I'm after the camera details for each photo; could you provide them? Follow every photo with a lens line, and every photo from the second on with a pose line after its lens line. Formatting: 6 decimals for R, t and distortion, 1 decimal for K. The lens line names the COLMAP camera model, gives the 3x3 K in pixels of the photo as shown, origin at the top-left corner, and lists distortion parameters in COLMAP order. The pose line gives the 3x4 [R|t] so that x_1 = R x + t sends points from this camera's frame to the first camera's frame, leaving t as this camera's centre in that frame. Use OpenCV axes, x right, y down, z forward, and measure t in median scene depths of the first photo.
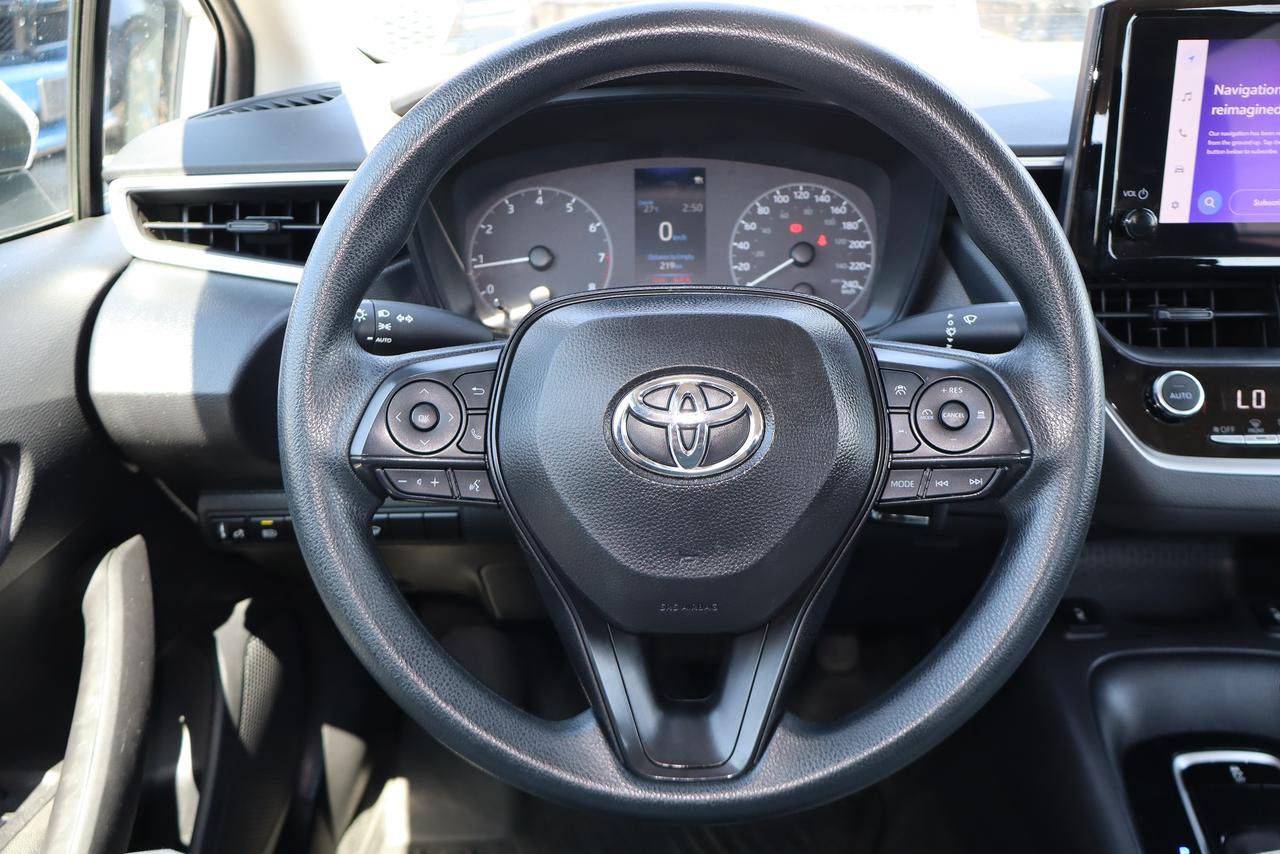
lens RADIAL K [[1042.4, 0, 640.0], [0, 1042.4, 427.0], [0, 0, 1]] dist [-0.001688, -0.000191]
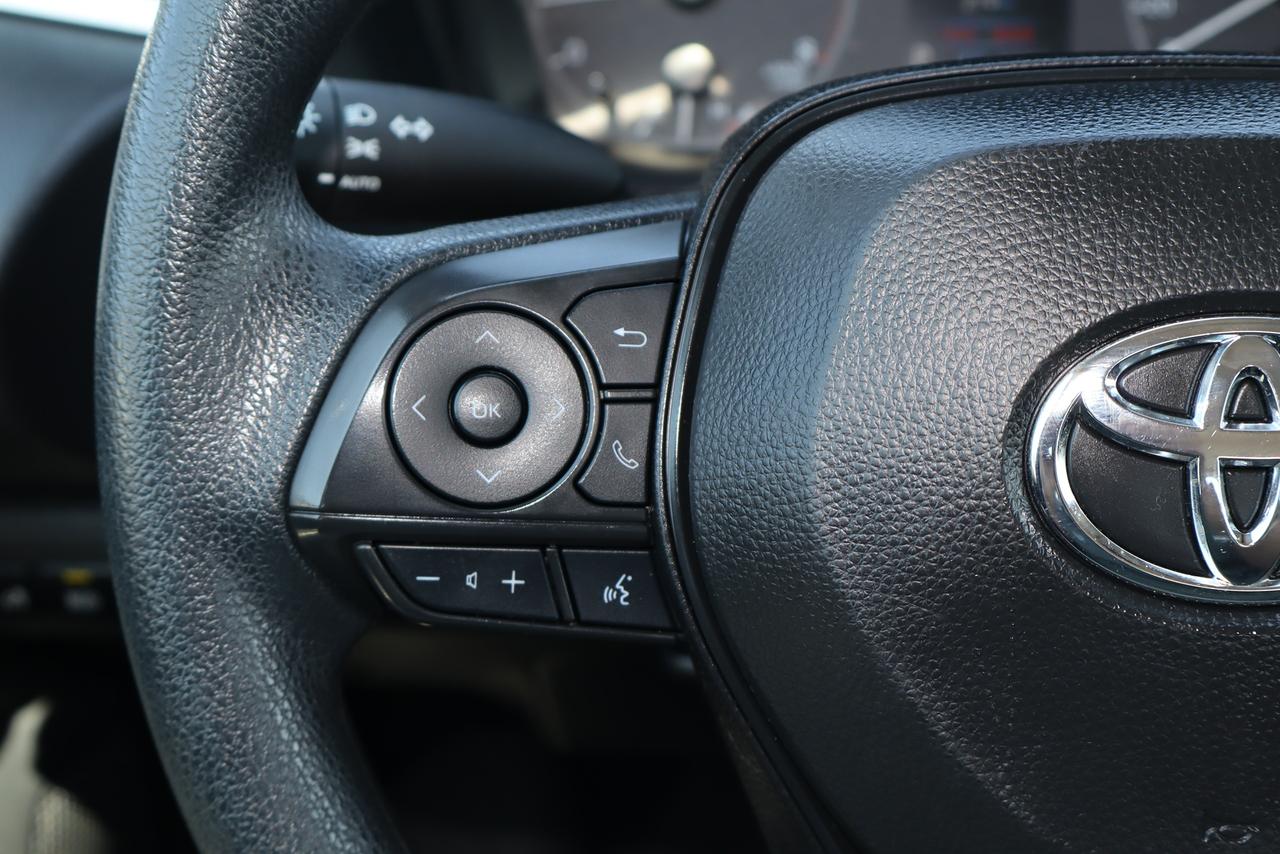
lens RADIAL K [[1795.1, 0, 640.0], [0, 1795.1, 427.0], [0, 0, 1]] dist [0.035648, 0.078479]
pose [[0.998745, 0.020673, -0.045628, -0.122202], [-0.017080, 0.996825, 0.077772, -0.052587], [0.047091, -0.076895, 0.995926, 0.362511]]
